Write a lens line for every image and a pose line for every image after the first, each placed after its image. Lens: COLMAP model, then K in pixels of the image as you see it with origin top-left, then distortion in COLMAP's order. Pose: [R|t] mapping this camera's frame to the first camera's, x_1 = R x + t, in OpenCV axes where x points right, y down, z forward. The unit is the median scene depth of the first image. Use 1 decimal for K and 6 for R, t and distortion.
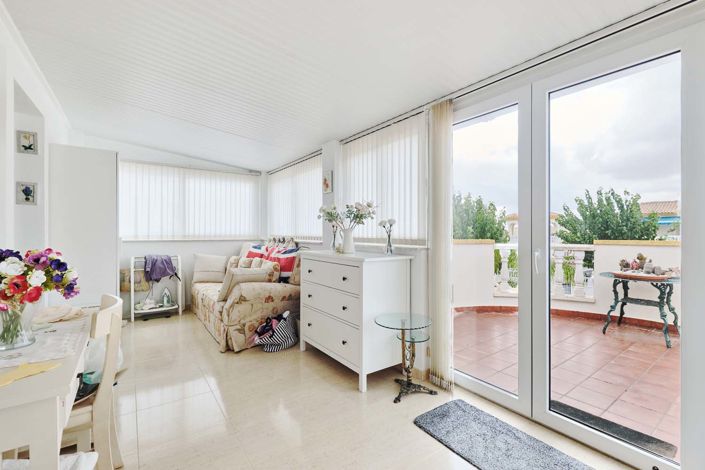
lens RADIAL K [[314.4, 0, 353.3], [0, 314.4, 234.5], [0, 0, 1]] dist [-0.010359, -0.000974]
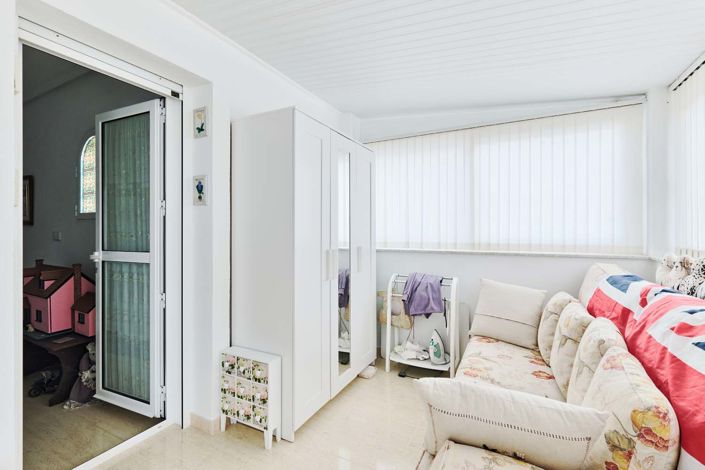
lens RADIAL K [[314.4, 0, 355.1], [0, 314.4, 234.2], [0, 0, 1]] dist [-0.010359, -0.000974]
pose [[0.438404, 0.003502, -0.898771, -0.120398], [-0.004327, 0.999989, 0.001786, -0.017076], [0.898767, 0.003106, 0.438415, 0.600150]]
